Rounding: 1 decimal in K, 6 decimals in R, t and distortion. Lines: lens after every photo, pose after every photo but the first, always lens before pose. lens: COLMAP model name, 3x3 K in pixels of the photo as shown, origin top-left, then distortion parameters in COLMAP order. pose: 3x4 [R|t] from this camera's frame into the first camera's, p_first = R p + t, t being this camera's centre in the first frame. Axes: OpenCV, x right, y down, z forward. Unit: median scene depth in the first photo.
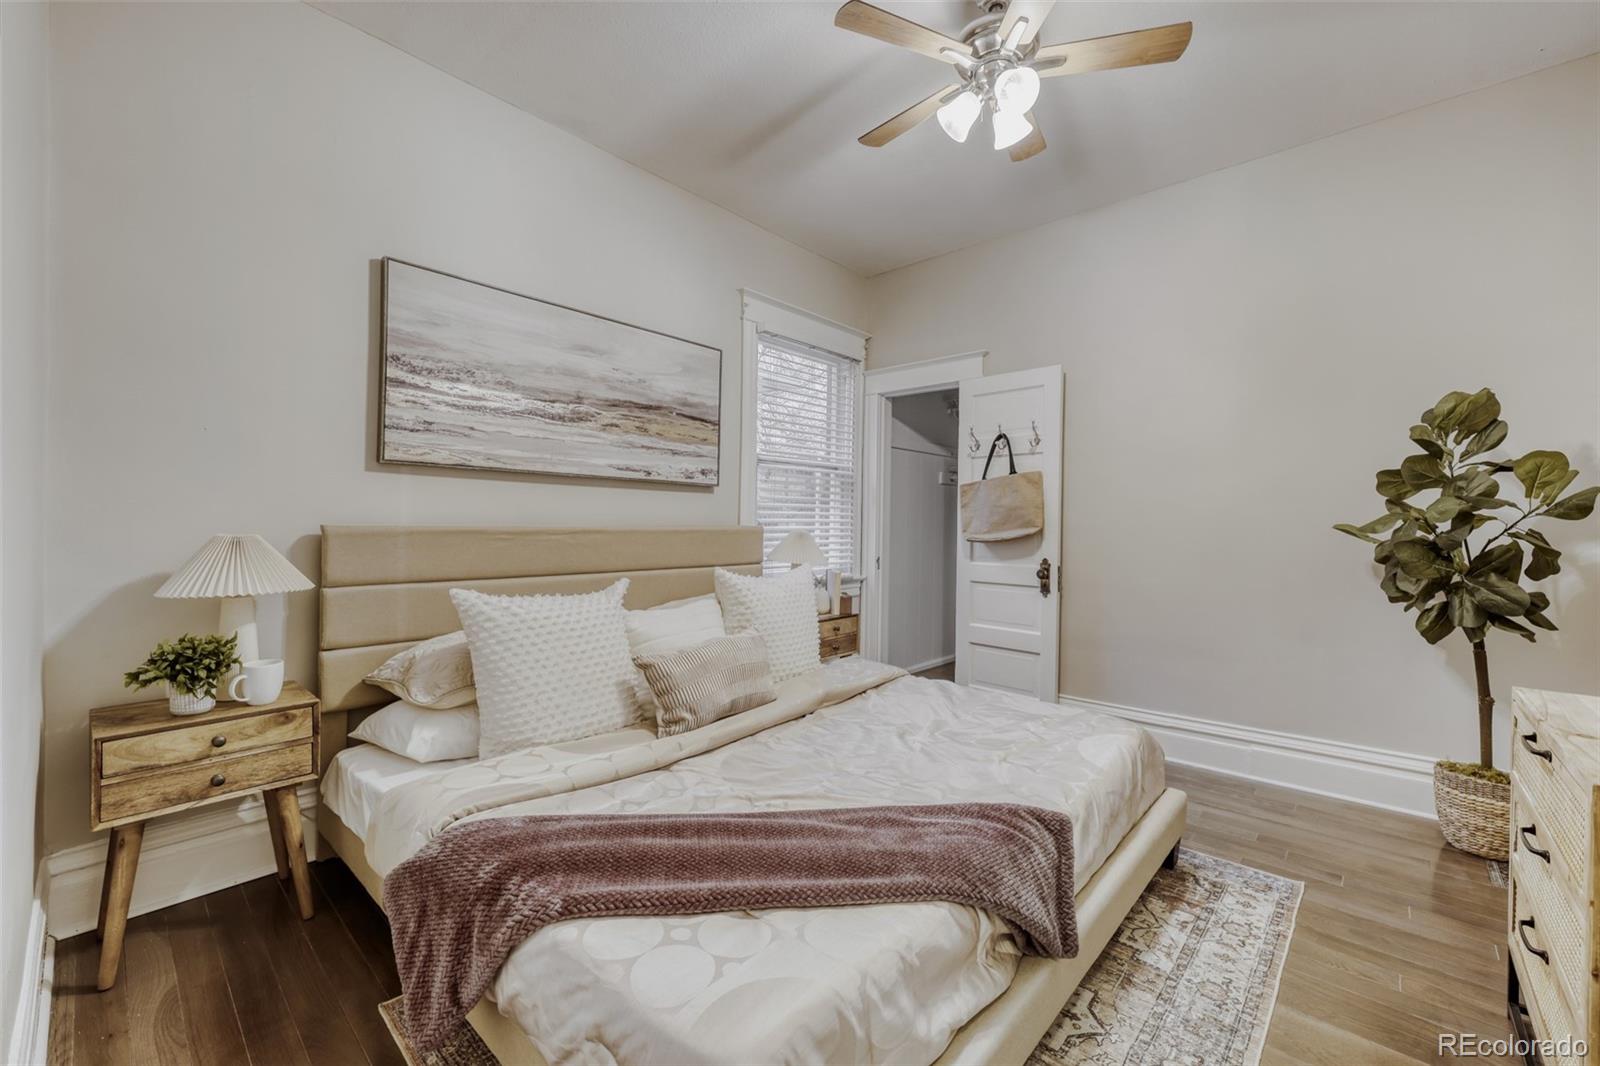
lens RADIAL K [[641.5, 0, 806.8], [0, 641.5, 530.2], [0, 0, 1]] dist [-0.000611, 0.000076]
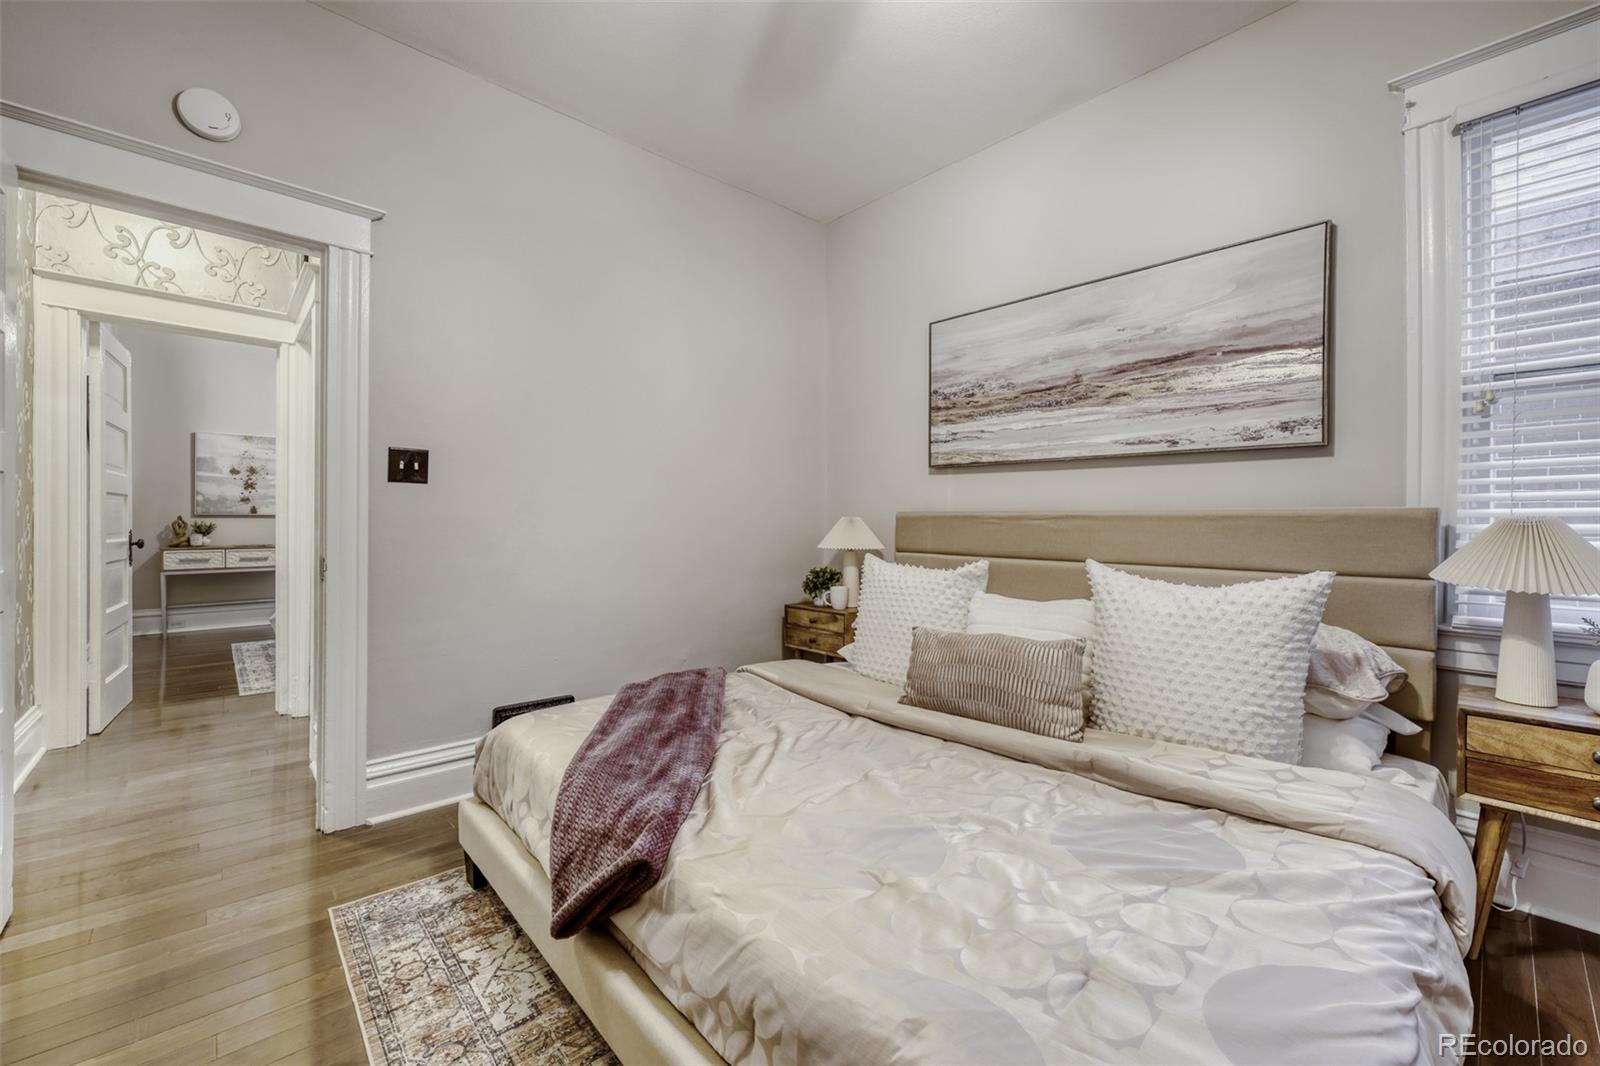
lens RADIAL K [[641.5, 0, 806.8], [0, 641.5, 530.2], [0, 0, 1]] dist [-0.000611, 0.000076]
pose [[-0.080550, 0.014206, -0.996649, 0.625405], [-0.007646, 0.999860, 0.014869, 0.010670], [0.996721, 0.008818, -0.080430, 0.672949]]
